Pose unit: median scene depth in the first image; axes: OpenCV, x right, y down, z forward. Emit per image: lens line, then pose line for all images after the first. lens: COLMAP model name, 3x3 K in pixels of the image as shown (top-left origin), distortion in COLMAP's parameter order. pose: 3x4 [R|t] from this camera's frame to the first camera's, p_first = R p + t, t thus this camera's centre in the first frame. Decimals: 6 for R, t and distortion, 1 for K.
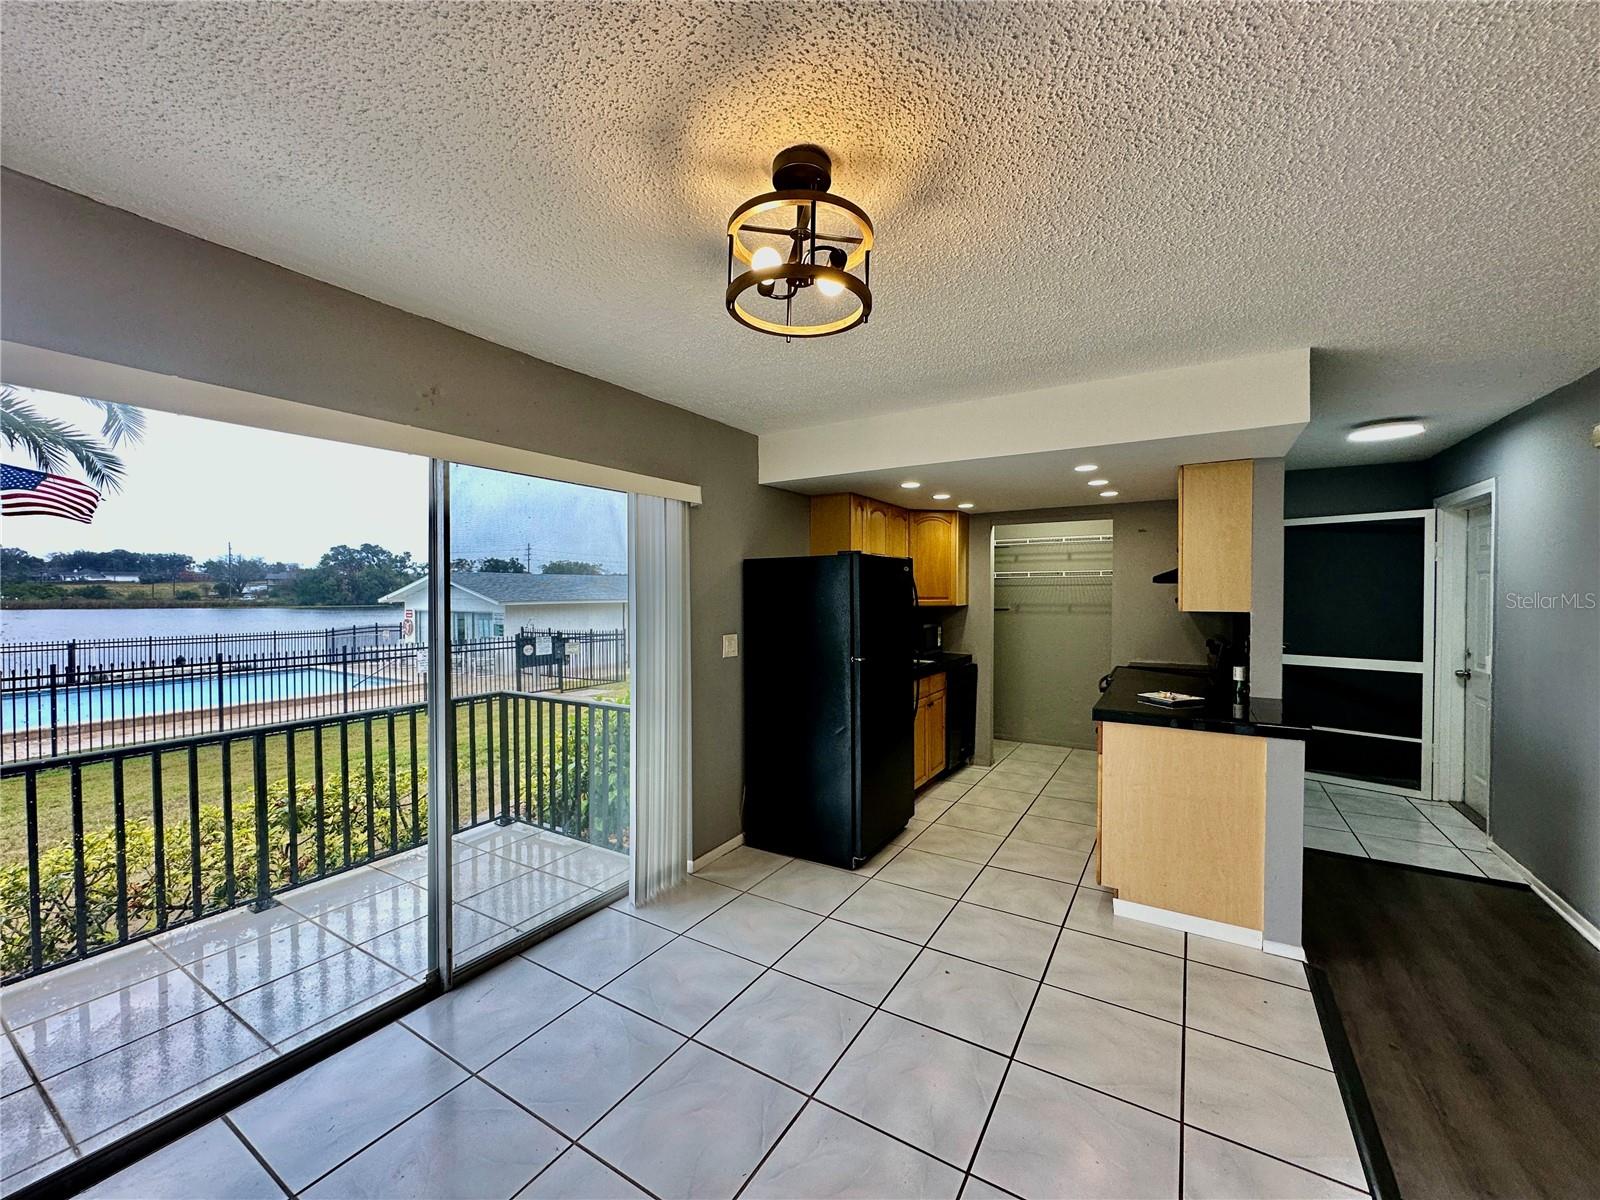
lens RADIAL K [[636.7, 0, 799.8], [0, 636.7, 598.8], [0, 0, 1]] dist [-0.003093, 0.000418]
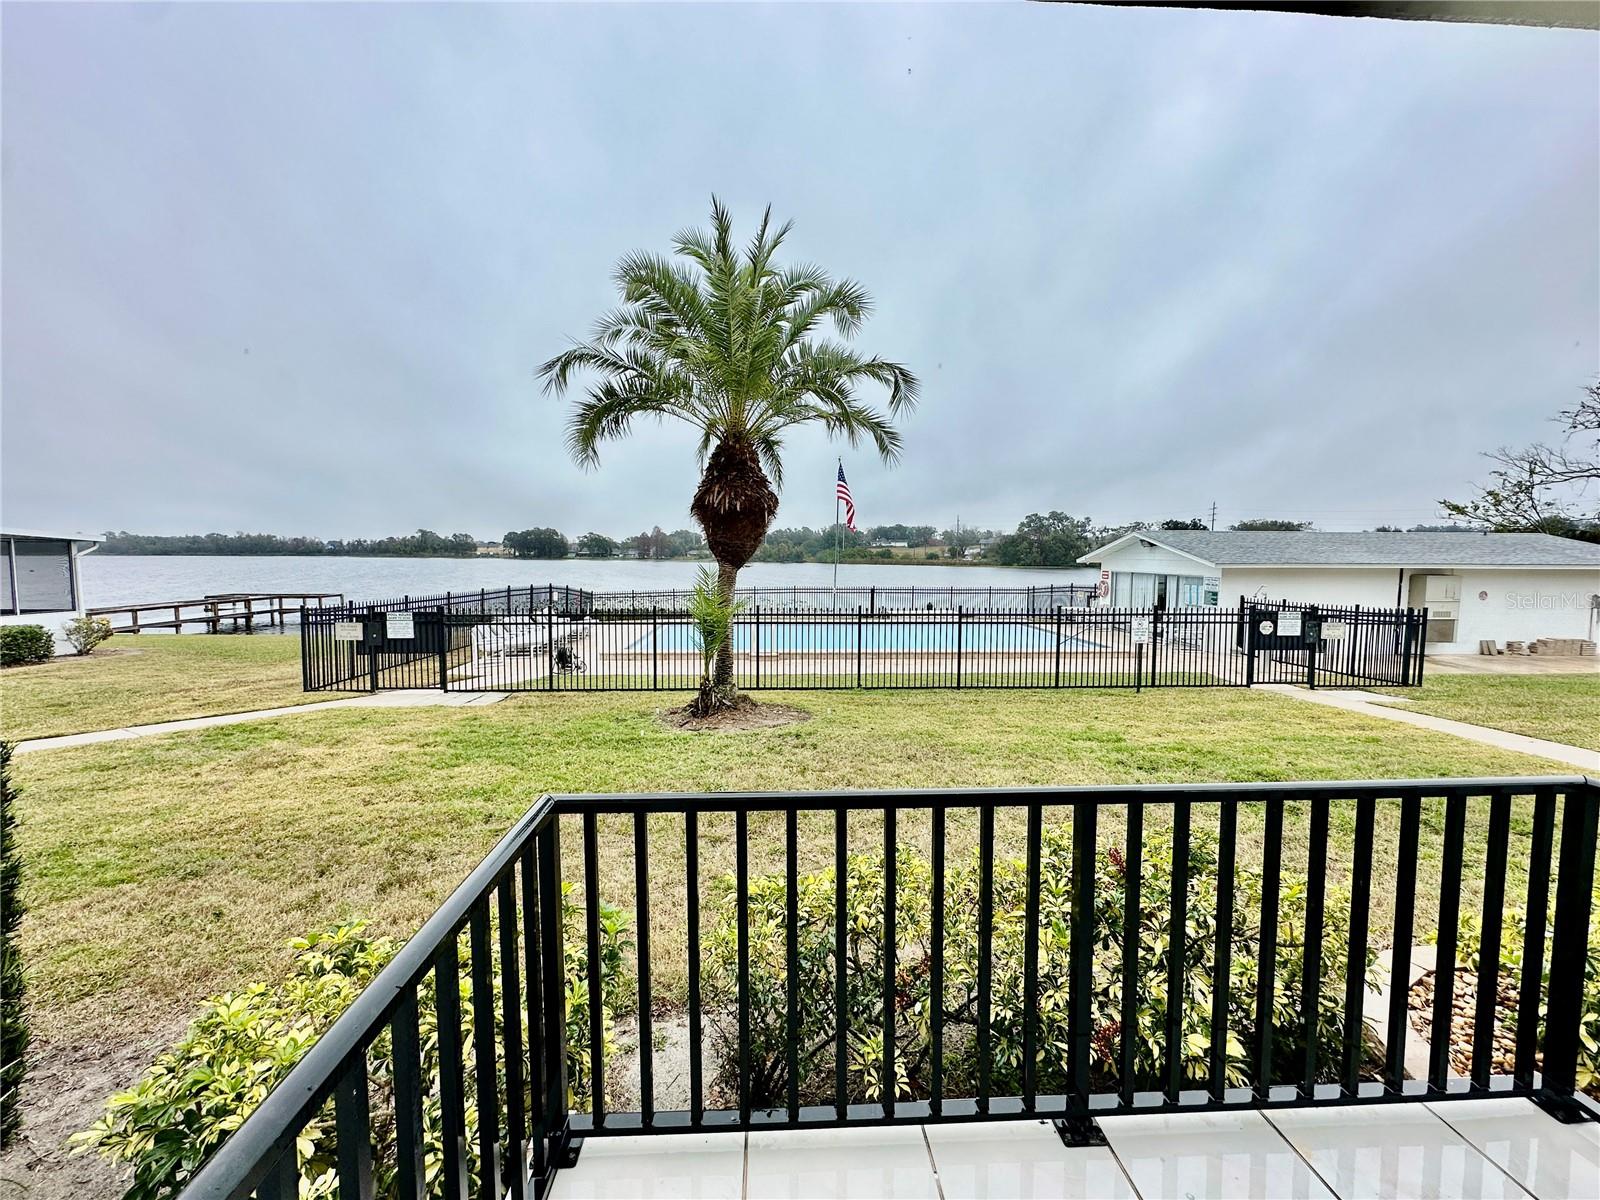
lens RADIAL K [[636.7, 0, 797.6], [0, 636.7, 595.4], [0, 0, 1]] dist [-0.003093, 0.000418]
pose [[0.560888, 0.058158, -0.825846, -0.354525], [-0.015196, 0.998085, 0.059967, 0.015162], [0.827752, -0.021085, 0.560698, 0.330032]]
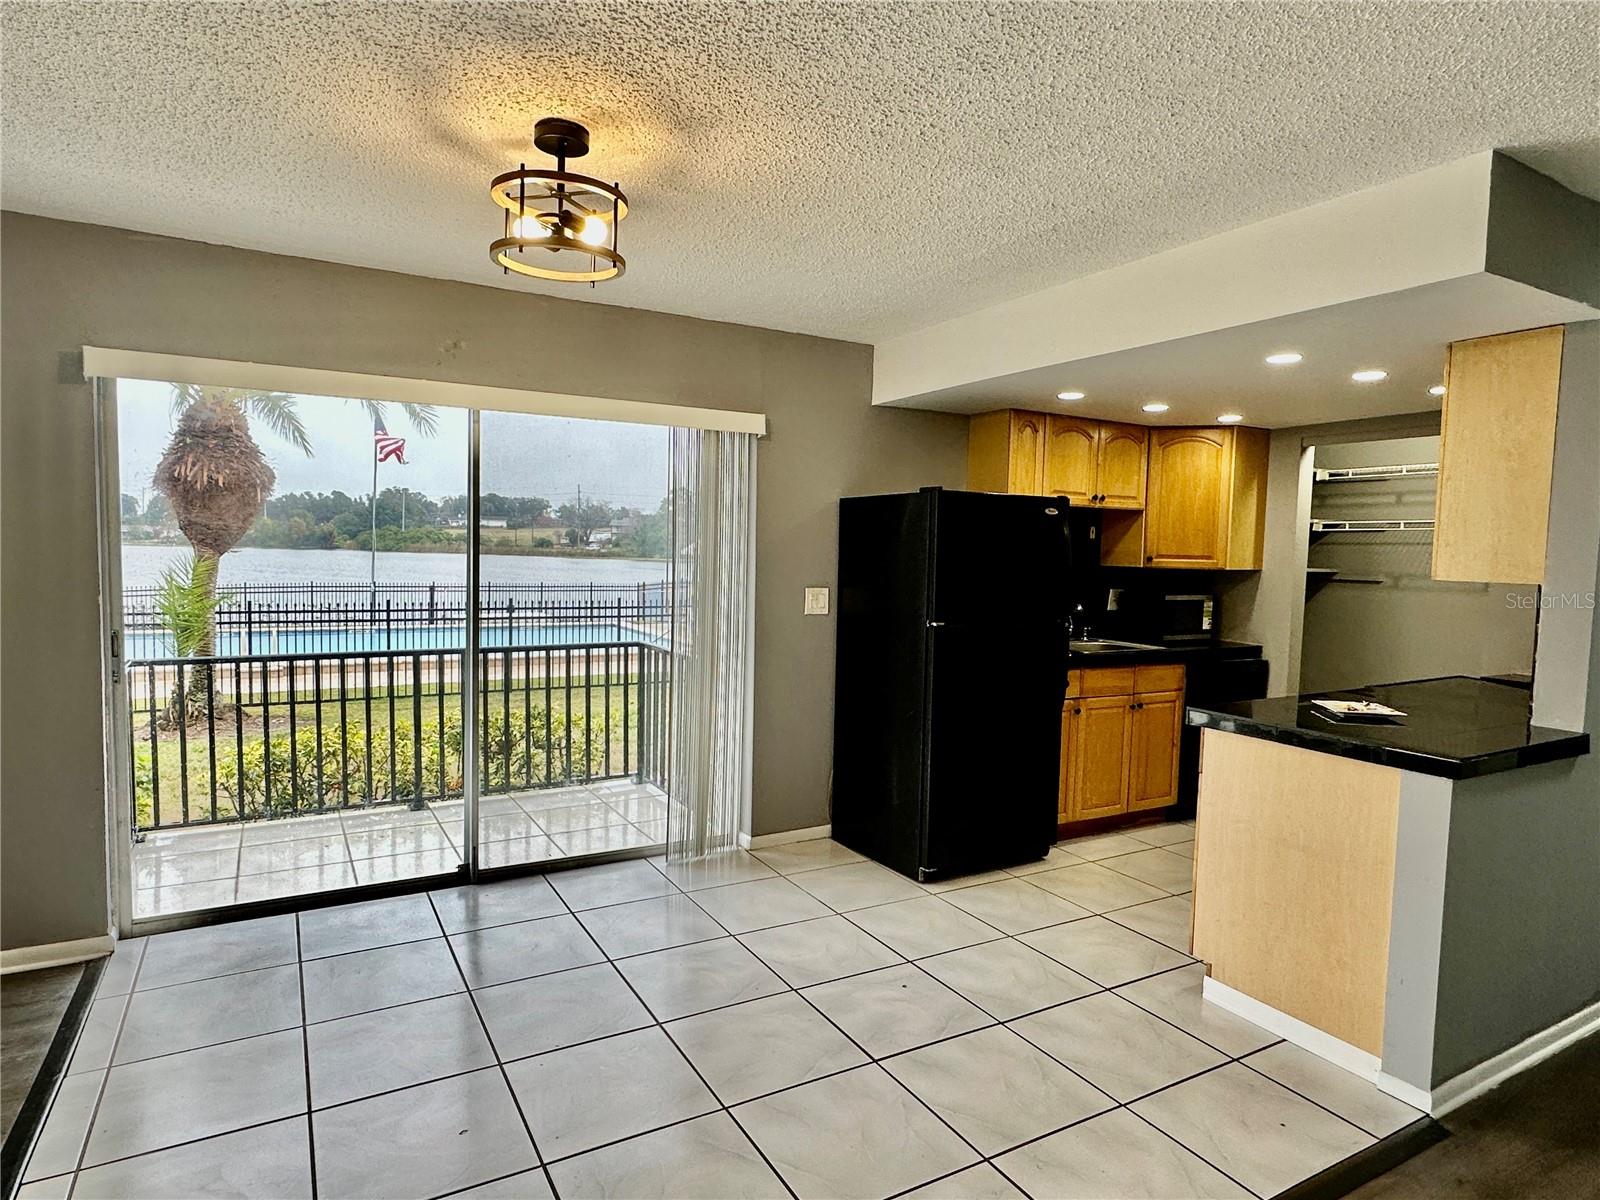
lens RADIAL K [[920.9, 0, 794.8], [0, 920.9, 607.5], [0, 0, 1]] dist [-0.007695, 0.002364]
pose [[0.875224, 0.054752, -0.480609, 0.316613], [-0.030669, 0.997855, 0.057828, 0.008537], [0.482744, -0.035873, 0.875026, -0.059224]]
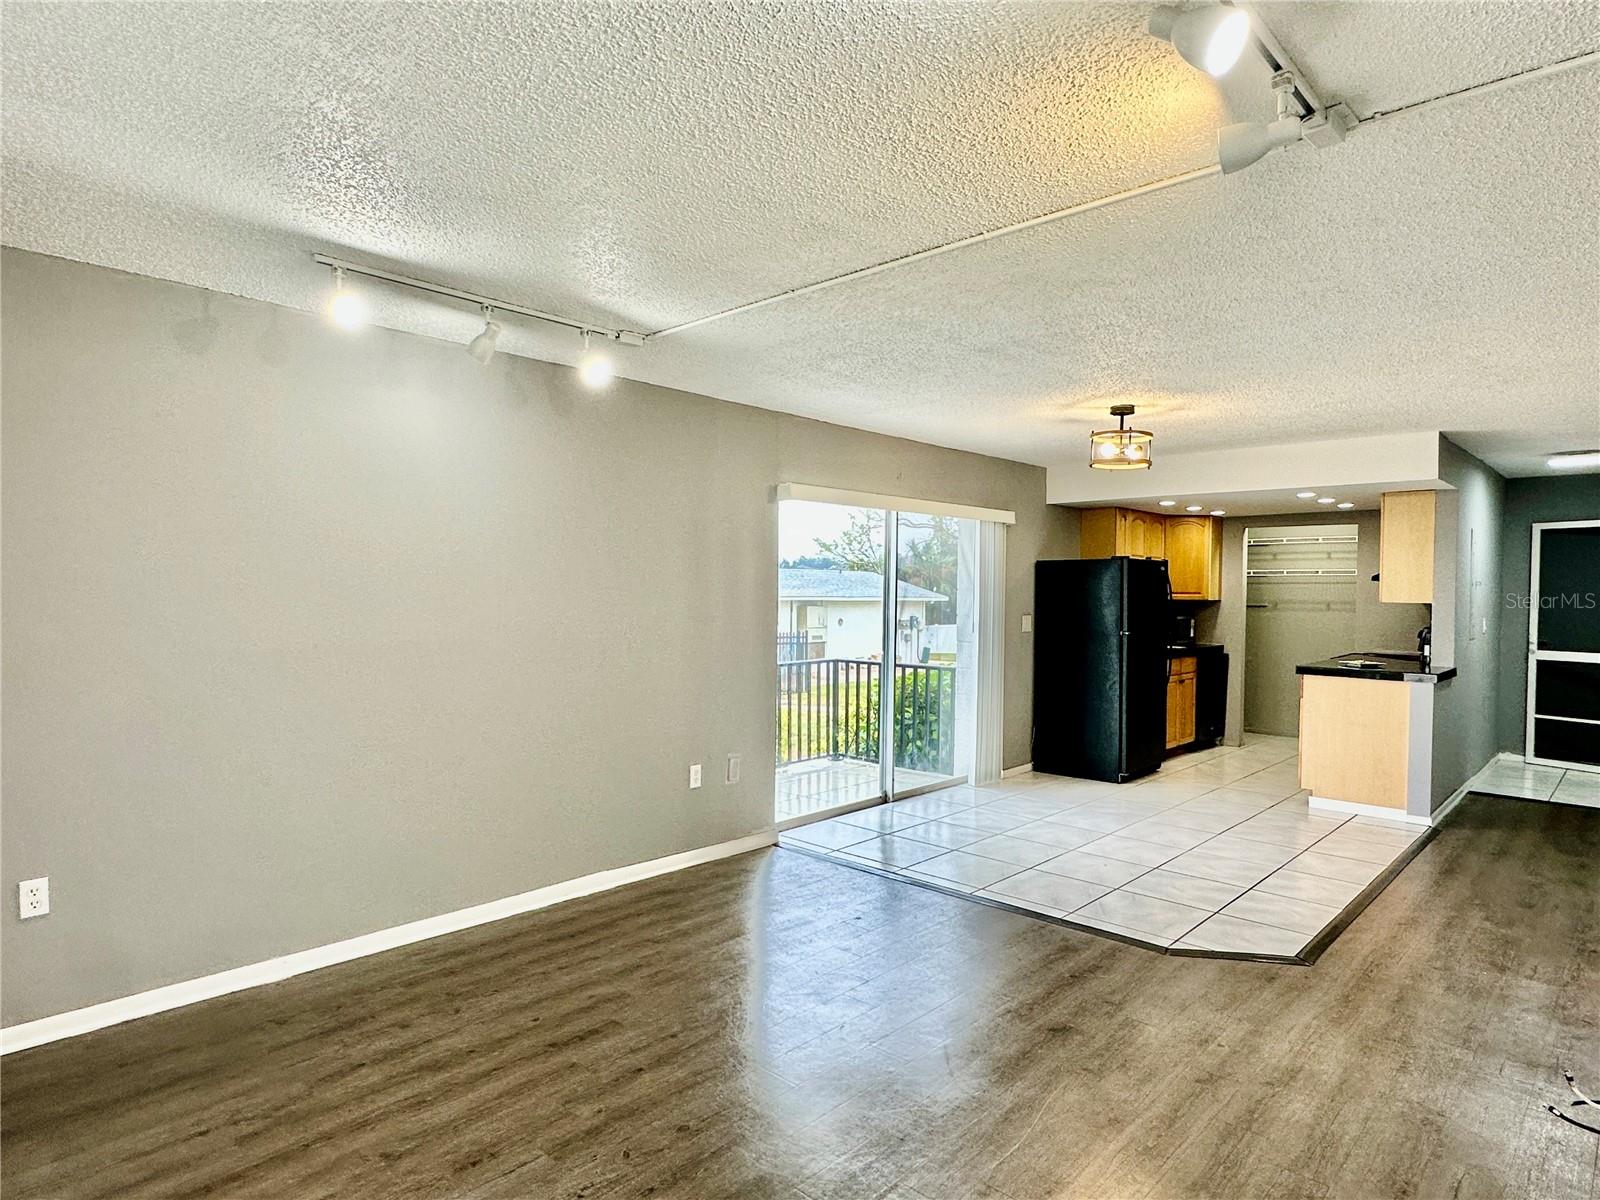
lens RADIAL K [[920.9, 0, 795.4], [0, 920.9, 604.1], [0, 0, 1]] dist [-0.007695, 0.002364]
pose [[0.978050, 0.014326, -0.207876, -0.129643], [-0.013510, 0.999894, 0.005345, 0.018856], [0.207931, -0.002419, 0.978140, -0.739508]]
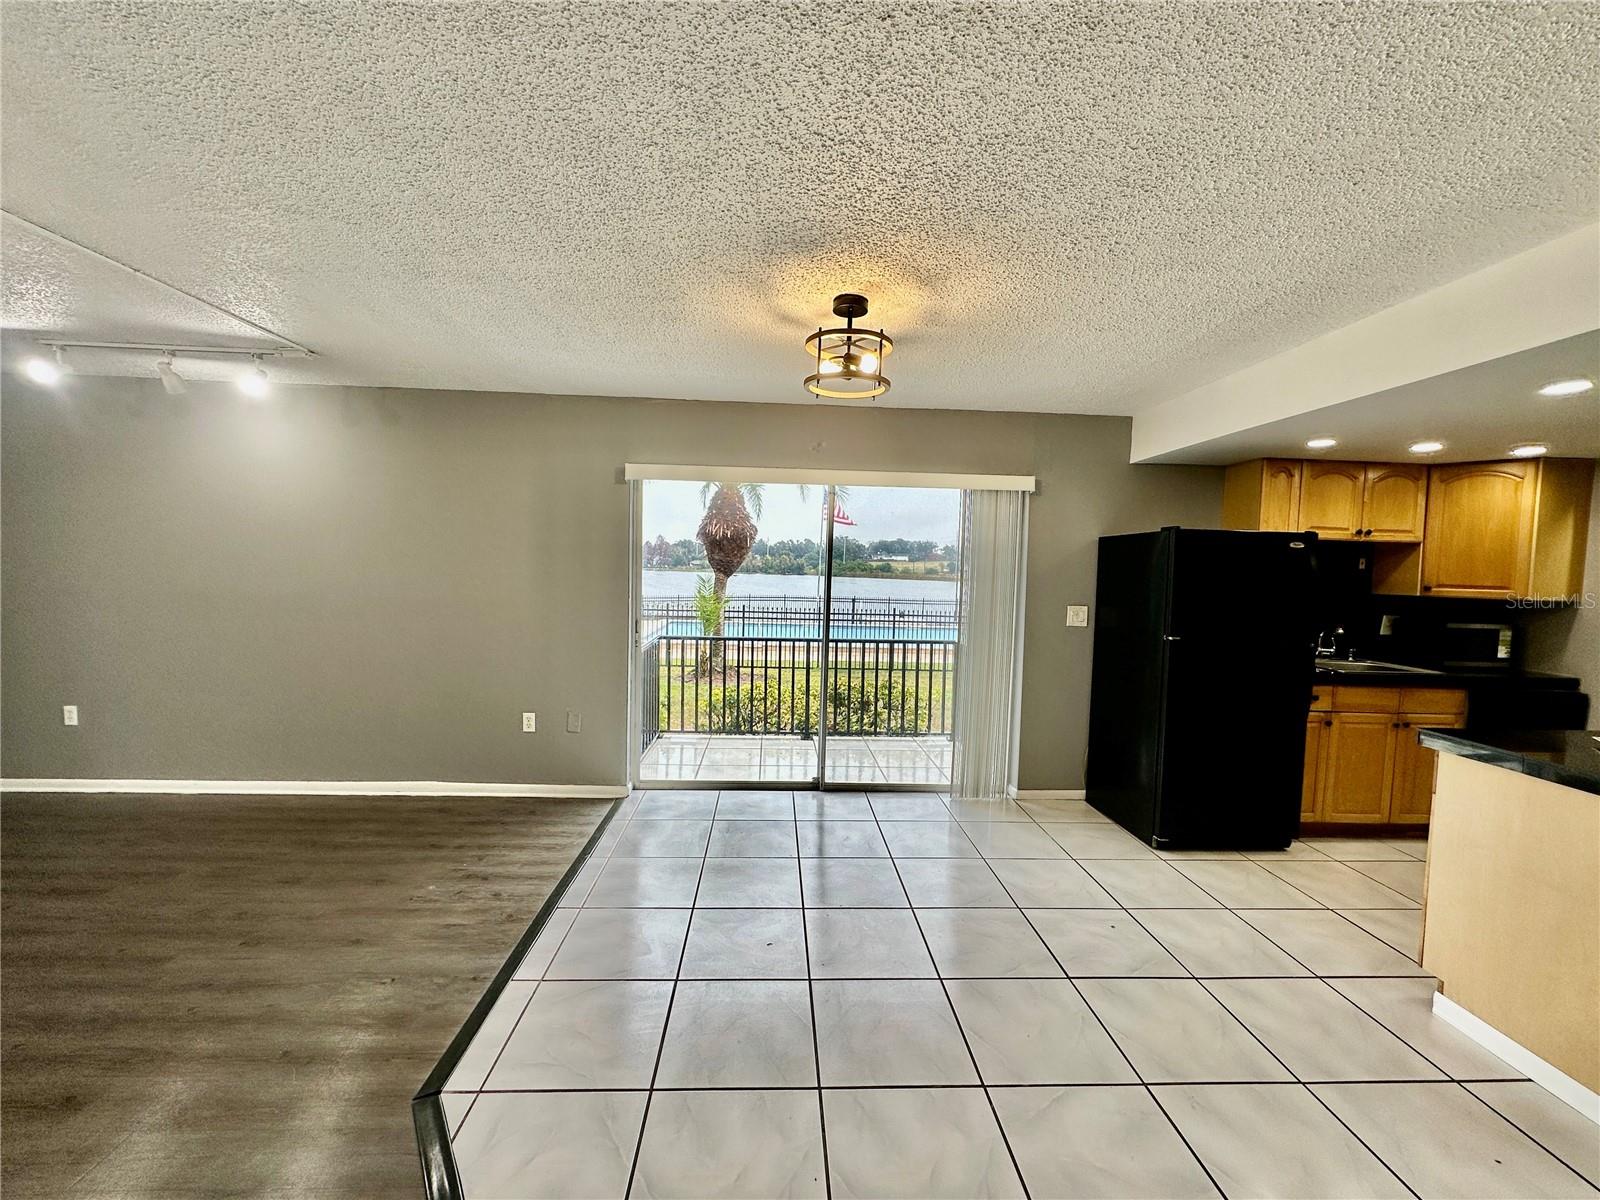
lens RADIAL K [[636.7, 0, 799.4], [0, 636.7, 599.6], [0, 0, 1]] dist [-0.003093, 0.000418]
pose [[0.559662, 0.060765, -0.826490, 0.370993], [-0.037134, 0.998145, 0.048241, 0.006407], [0.827888, 0.003692, 0.560881, -0.012234]]
